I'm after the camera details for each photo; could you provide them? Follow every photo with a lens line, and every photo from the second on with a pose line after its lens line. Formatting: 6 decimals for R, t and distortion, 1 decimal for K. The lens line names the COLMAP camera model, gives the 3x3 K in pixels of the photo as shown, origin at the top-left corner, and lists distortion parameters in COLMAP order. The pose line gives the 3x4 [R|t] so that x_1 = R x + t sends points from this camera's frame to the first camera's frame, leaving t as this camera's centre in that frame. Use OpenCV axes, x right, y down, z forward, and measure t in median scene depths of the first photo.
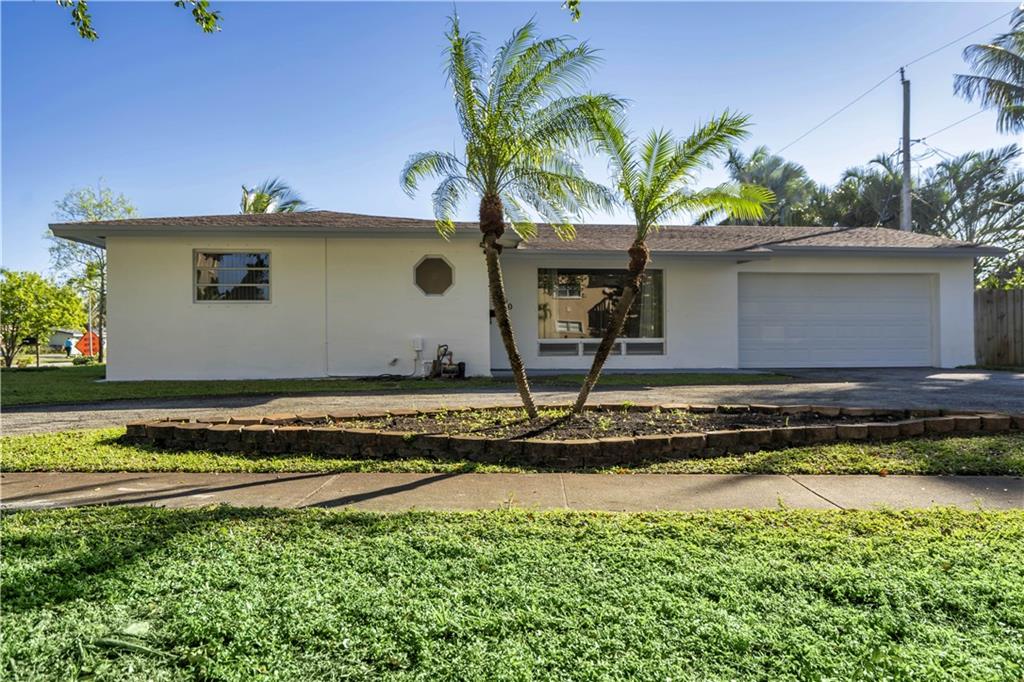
lens RADIAL K [[773.9, 0, 512.9], [0, 773.9, 339.9], [0, 0, 1]] dist [0.001533, 0.001984]
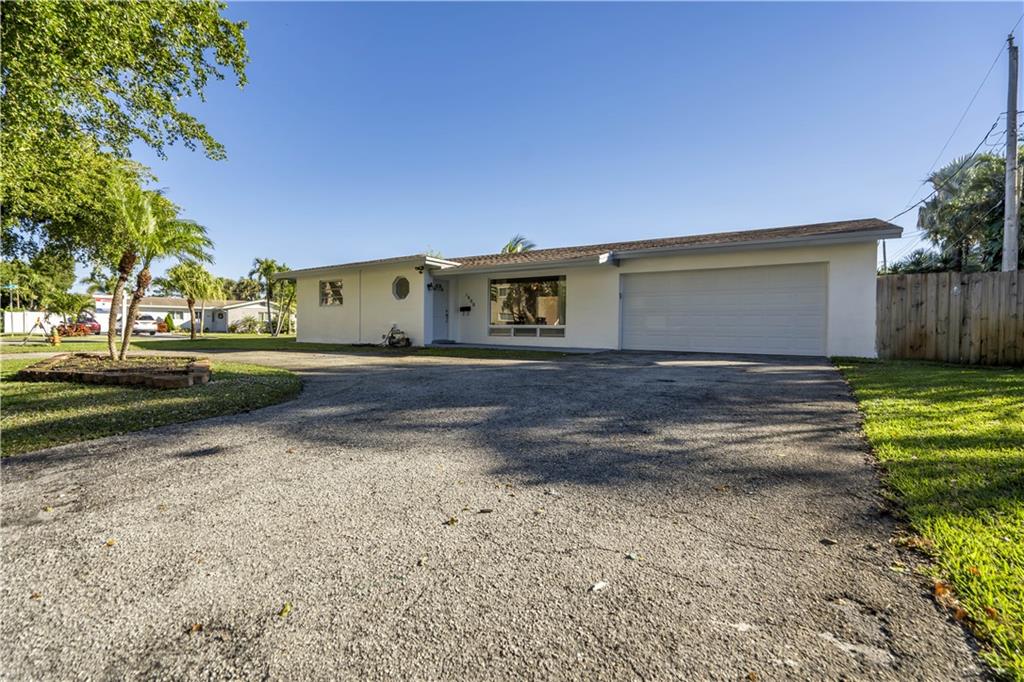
lens RADIAL K [[467.1, 0, 512.4], [0, 467.1, 334.2], [0, 0, 1]] dist [-0.000752, 0.000105]
pose [[0.765791, 0.020180, -0.642773, 0.641599], [-0.009607, 0.999755, 0.019942, -0.001994], [0.643018, -0.009096, 0.765797, 0.297648]]
